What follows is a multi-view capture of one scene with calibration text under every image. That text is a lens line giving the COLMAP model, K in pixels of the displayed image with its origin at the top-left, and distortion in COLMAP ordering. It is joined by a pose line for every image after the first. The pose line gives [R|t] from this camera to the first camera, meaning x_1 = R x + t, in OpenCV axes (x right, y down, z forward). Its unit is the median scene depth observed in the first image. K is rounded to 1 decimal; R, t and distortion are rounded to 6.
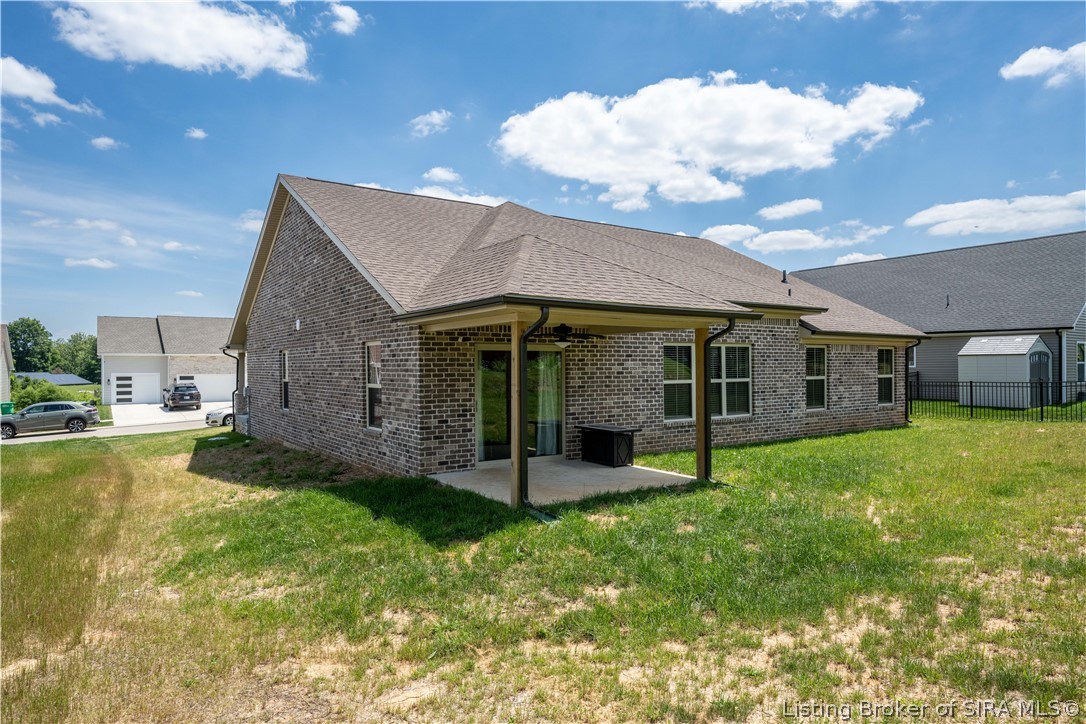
lens RADIAL K [[658.6, 0, 542.8], [0, 658.6, 360.9], [0, 0, 1]] dist [-0.000283, 0.000209]
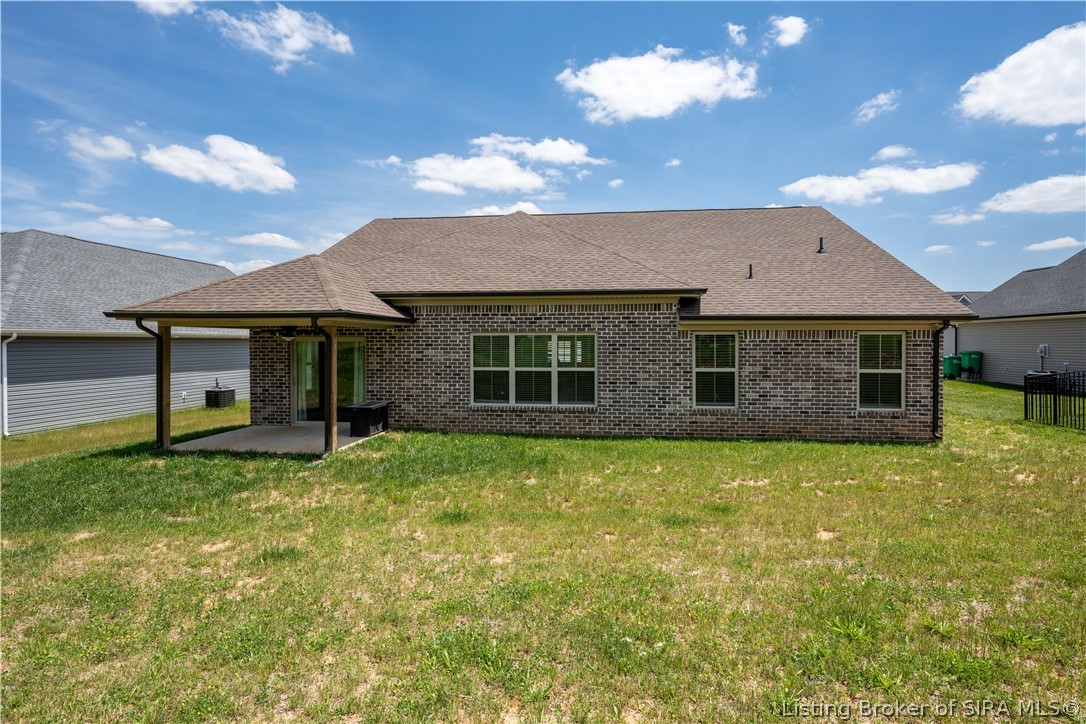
lens RADIAL K [[545.3, 0, 543.3], [0, 545.3, 362.9], [0, 0, 1]] dist [-0.003637, -0.001683]
pose [[0.747286, 0.031944, -0.663735, 0.652536], [0.000095, 0.998839, 0.048178, -0.016059], [0.664503, -0.036066, 0.746415, 0.297220]]
